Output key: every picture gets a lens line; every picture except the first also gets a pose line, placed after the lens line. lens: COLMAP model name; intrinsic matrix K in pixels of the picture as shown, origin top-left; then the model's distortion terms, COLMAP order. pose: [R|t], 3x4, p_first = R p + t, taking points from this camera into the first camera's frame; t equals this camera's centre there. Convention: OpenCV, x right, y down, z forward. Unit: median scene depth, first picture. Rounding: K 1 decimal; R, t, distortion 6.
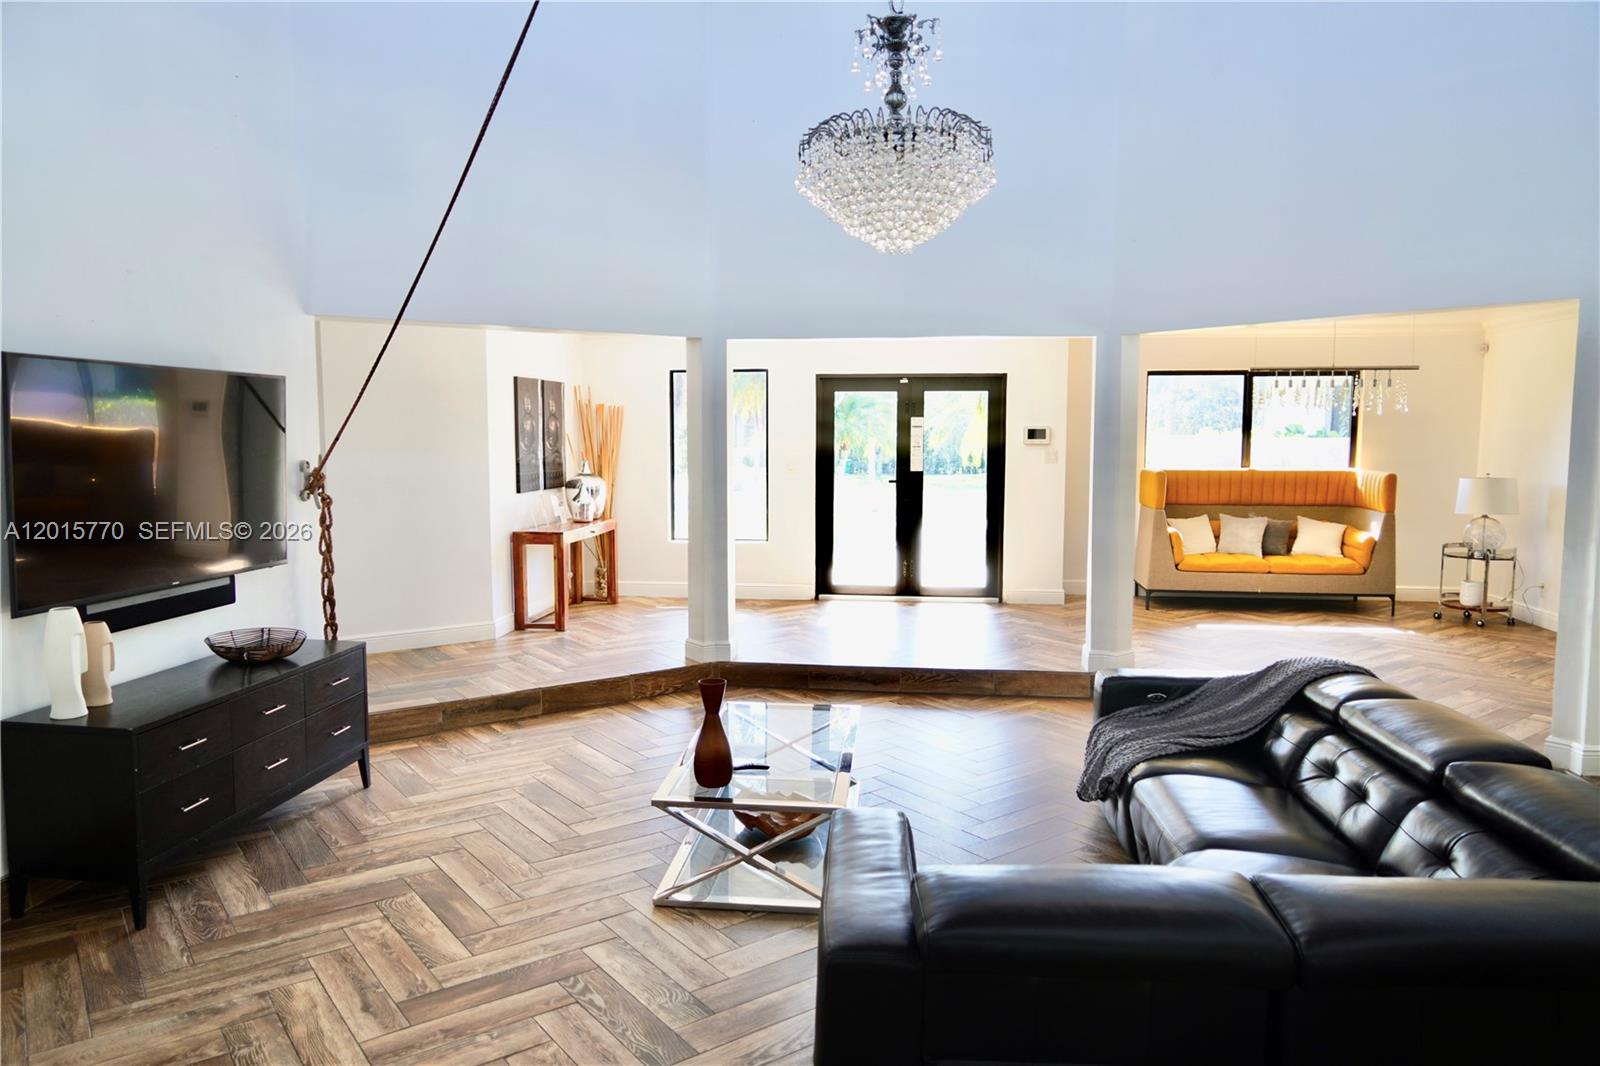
lens RADIAL K [[1073.4, 0, 802.5], [0, 1073.4, 540.7], [0, 0, 1]] dist [-0.007426, 0.007042]
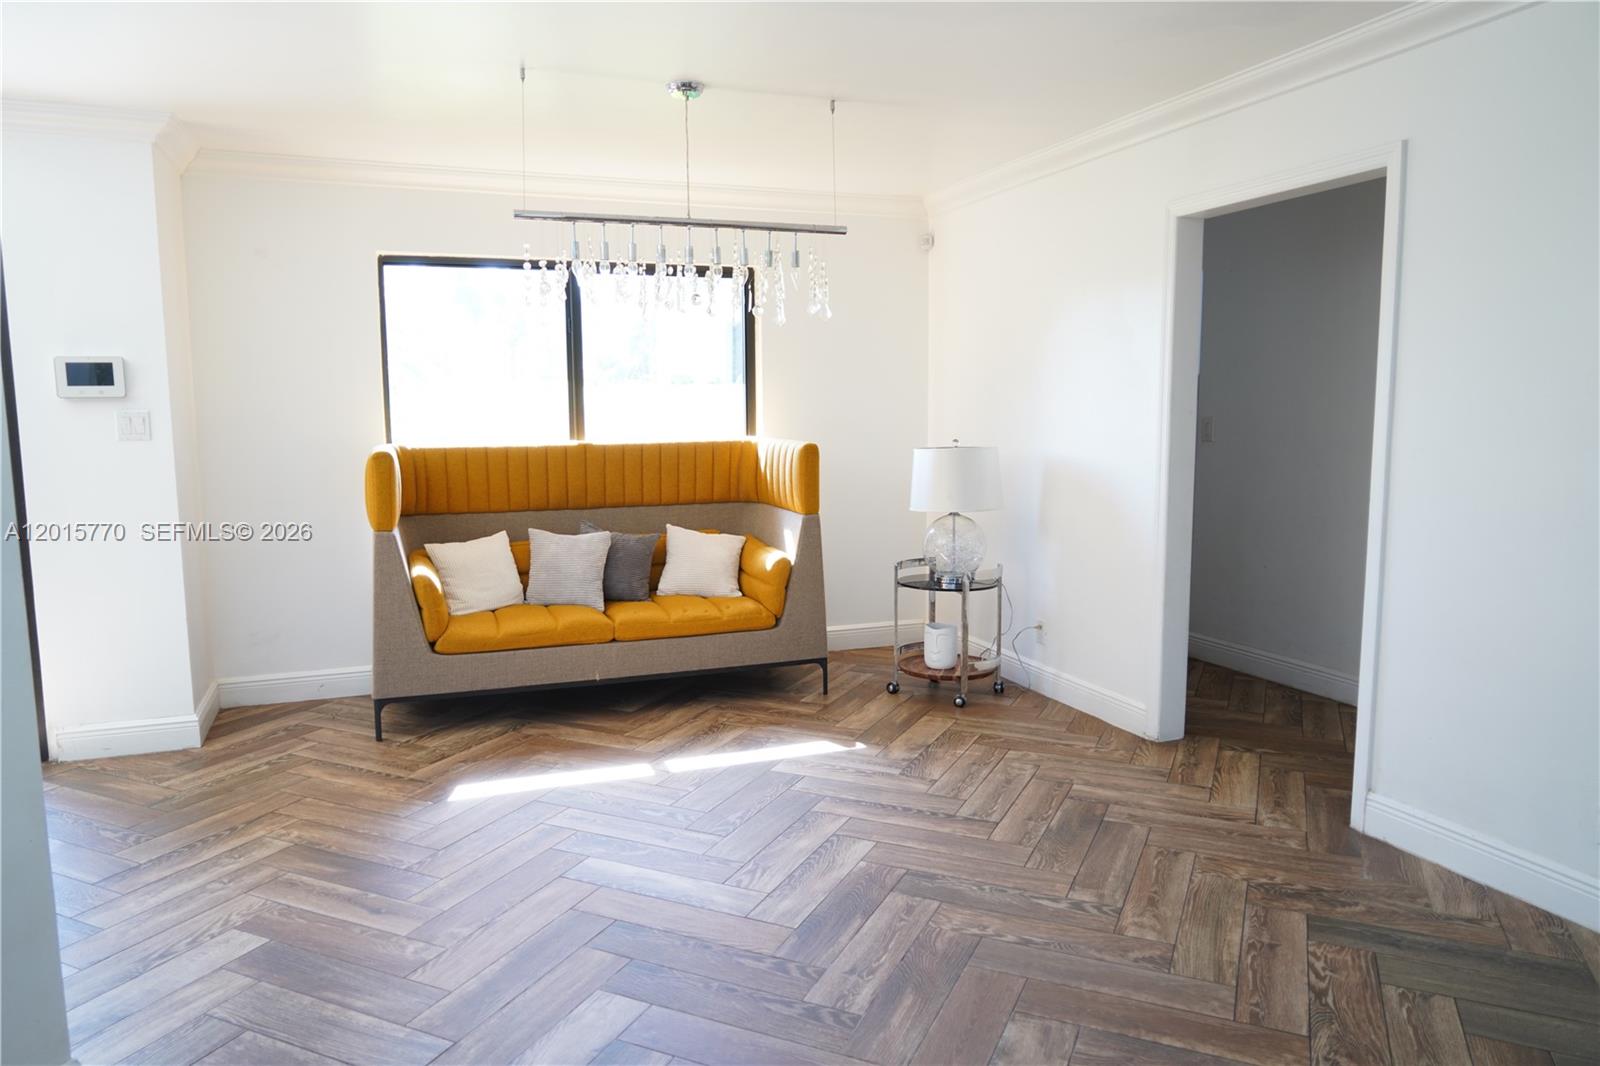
lens RADIAL K [[1073.4, 0, 800.9], [0, 1073.4, 530.7], [0, 0, 1]] dist [-0.007426, 0.007042]
pose [[0.880160, -0.064277, 0.470304, 0.270843], [0.055542, 0.997929, 0.032442, -0.034959], [-0.471416, -0.002433, 0.881908, 0.492763]]
